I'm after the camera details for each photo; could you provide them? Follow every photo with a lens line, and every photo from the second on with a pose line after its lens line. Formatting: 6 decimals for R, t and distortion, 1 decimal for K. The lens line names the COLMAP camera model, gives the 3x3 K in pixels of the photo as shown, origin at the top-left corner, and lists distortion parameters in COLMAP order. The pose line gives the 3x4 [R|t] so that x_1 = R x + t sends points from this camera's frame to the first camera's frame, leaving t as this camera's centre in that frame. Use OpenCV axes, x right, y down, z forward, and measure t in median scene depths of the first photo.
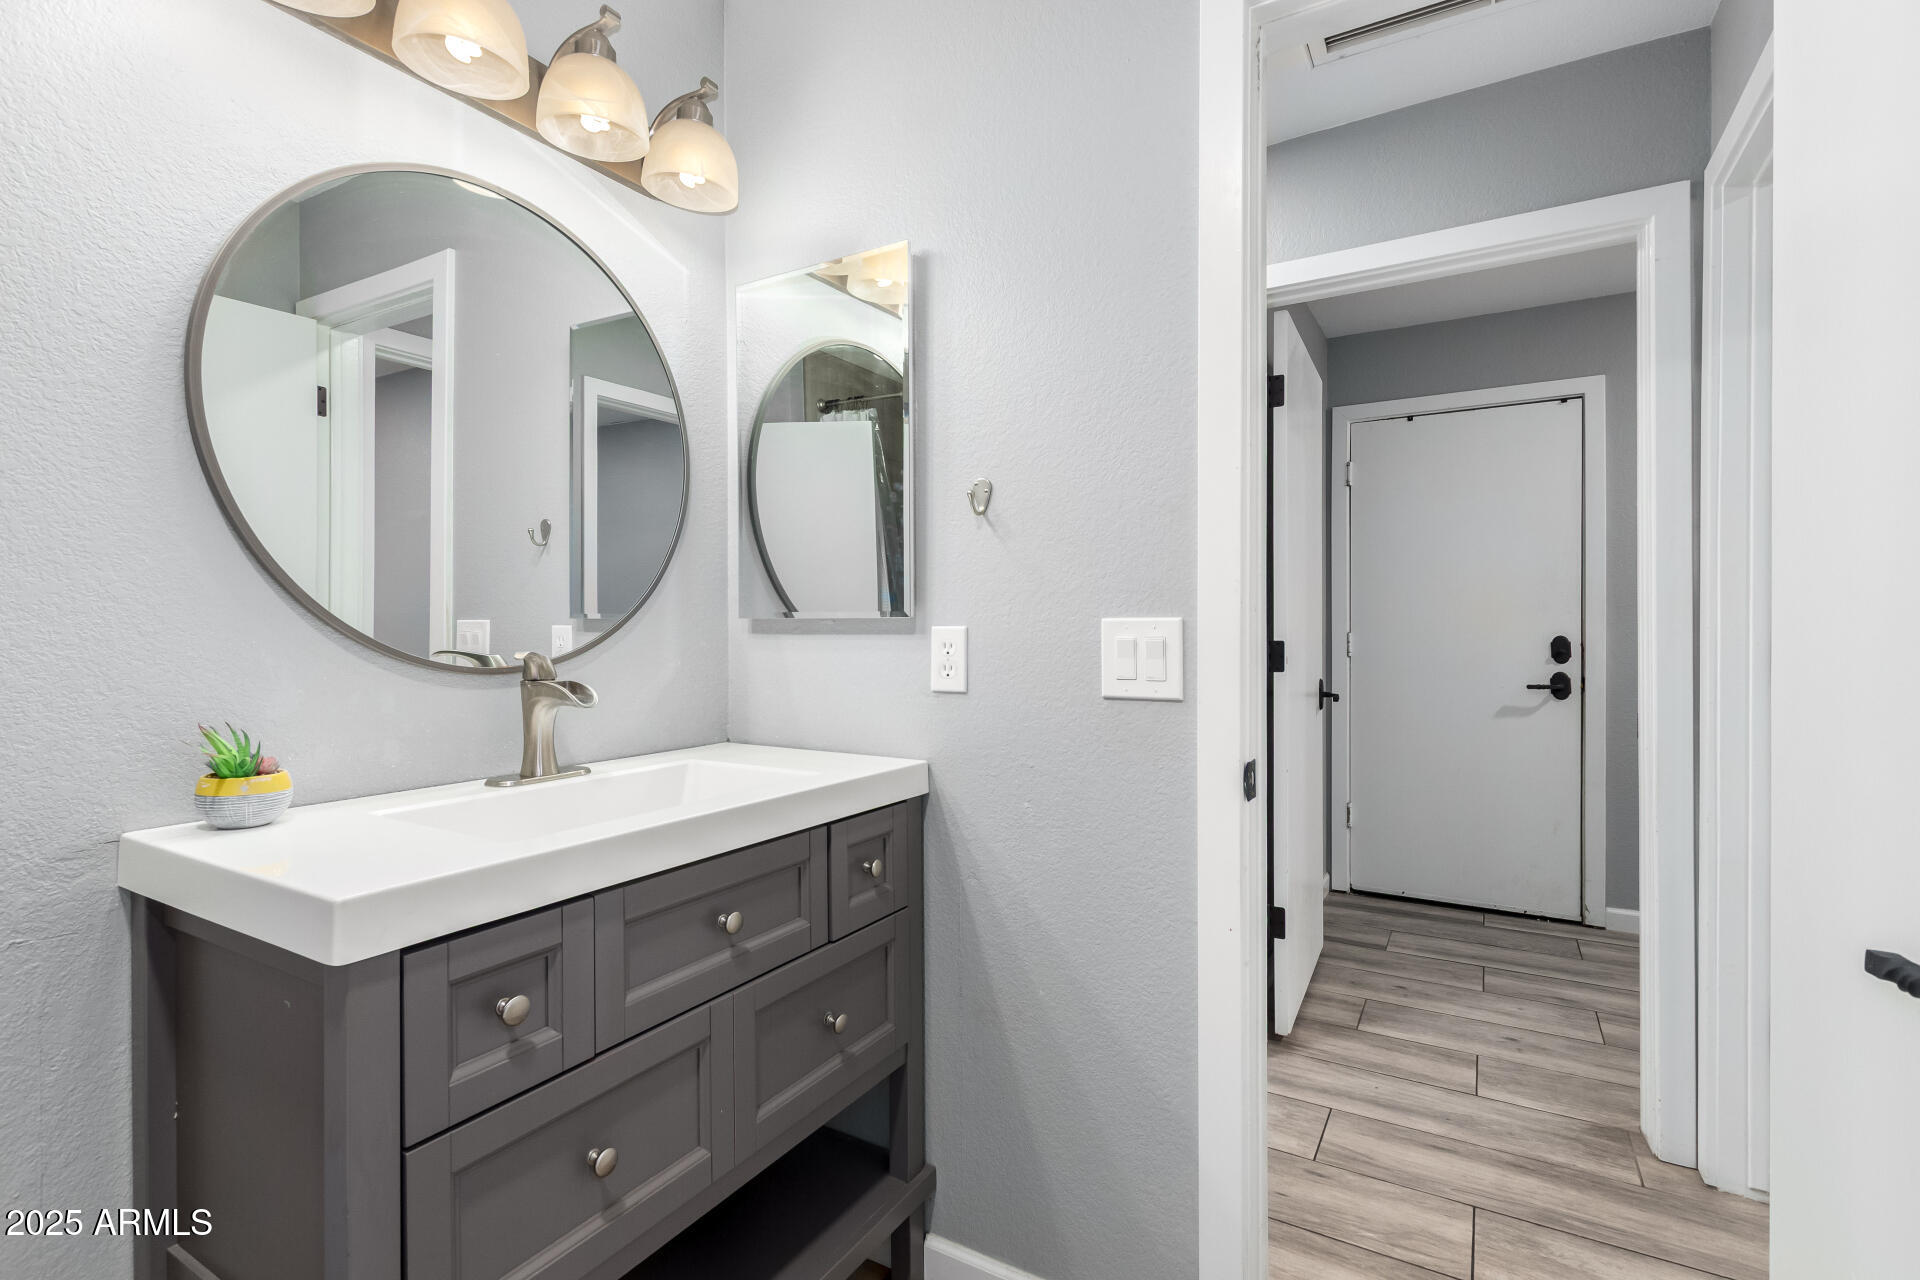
lens RADIAL K [[874.7, 0, 948.3], [0, 874.7, 634.1], [0, 0, 1]] dist [0.001191, -0.000075]
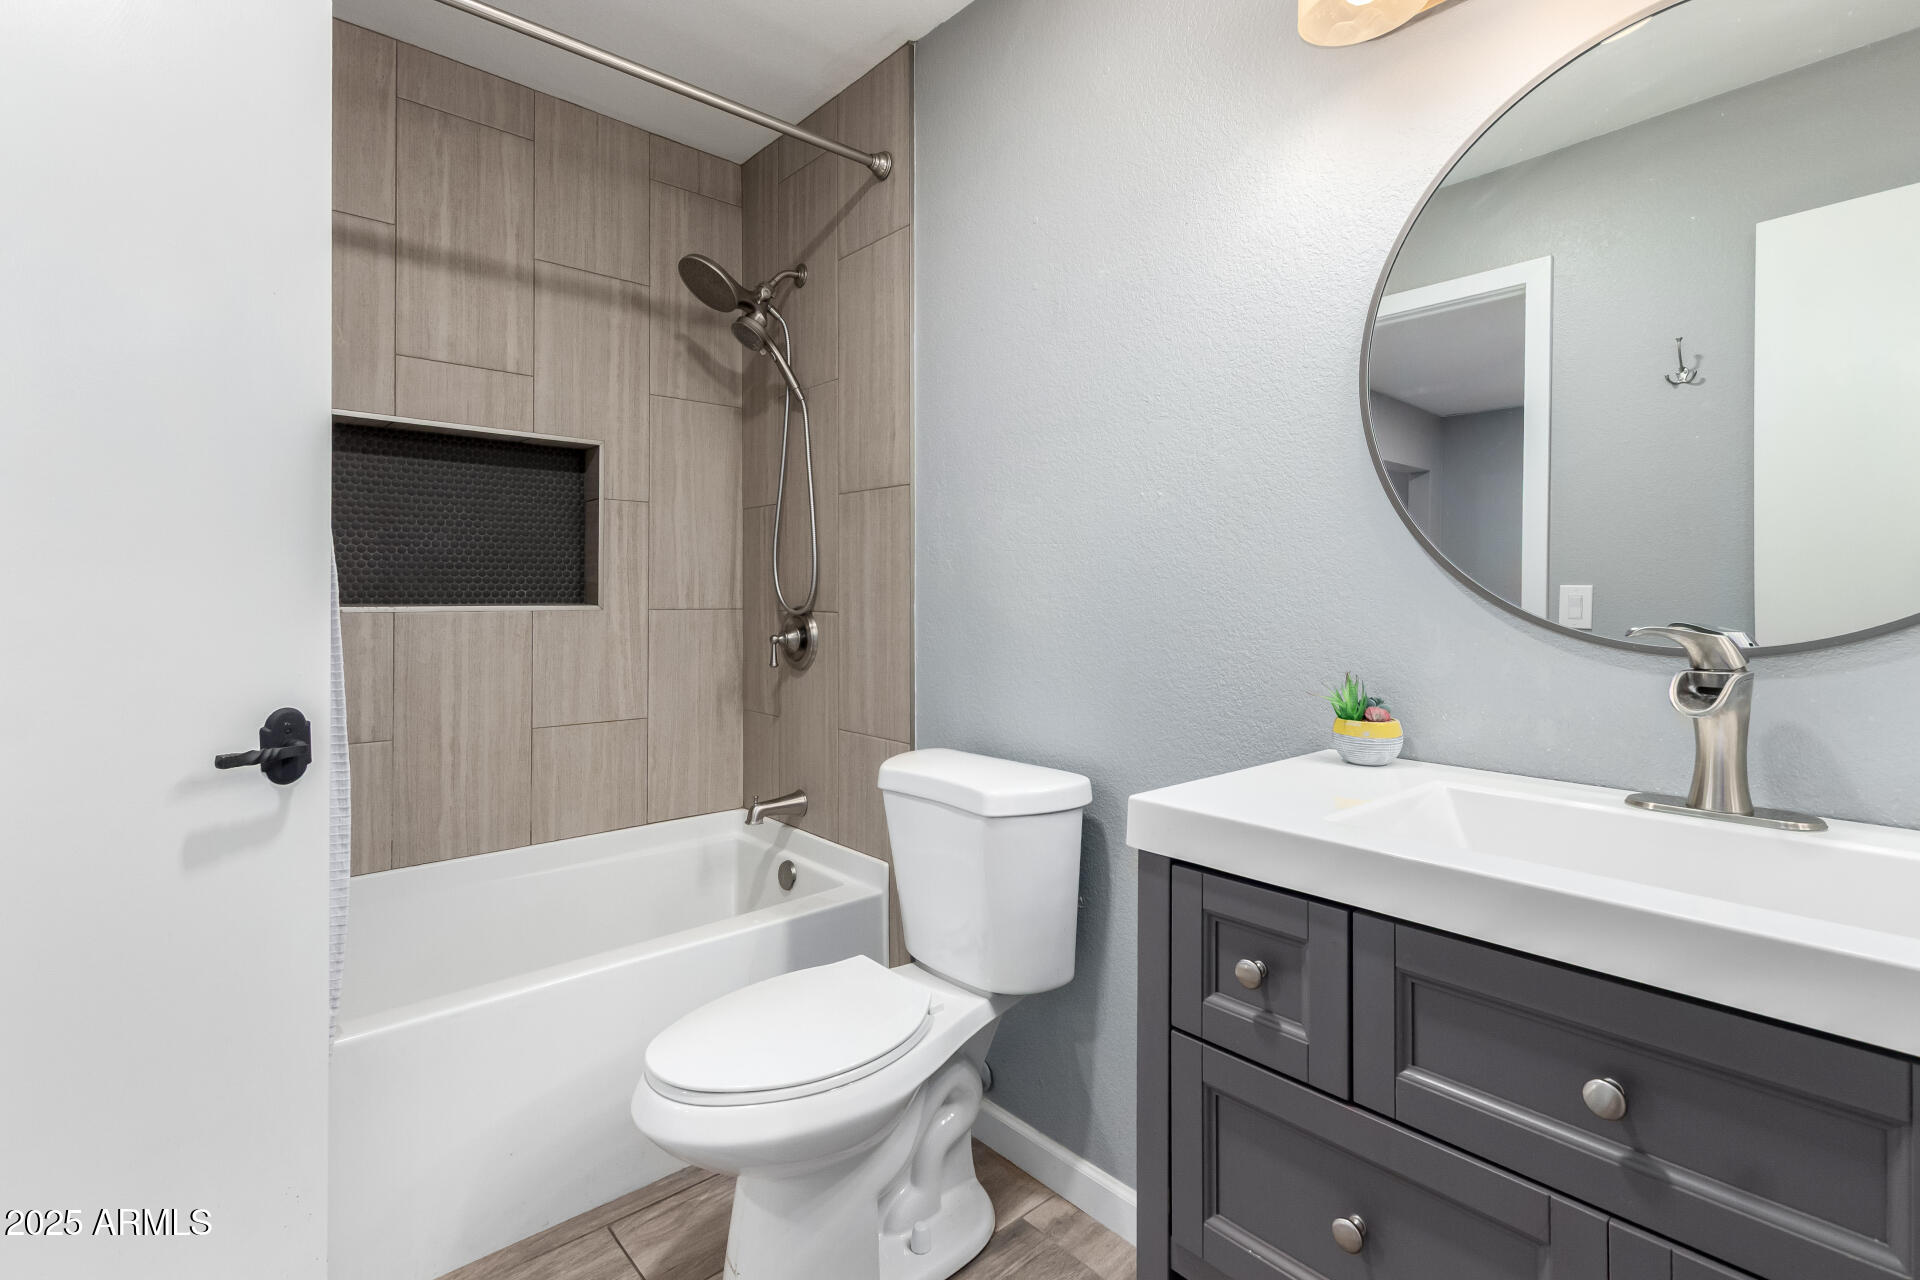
lens RADIAL K [[910.9, 0, 958.8], [0, 910.9, 576.0], [0, 0, 1]] dist [0.005354, -0.000235]
pose [[-0.298301, -0.015497, -0.954346, 0.484947], [-0.008794, 0.999870, -0.013488, -0.008307], [0.954431, 0.004369, -0.298399, 0.784477]]
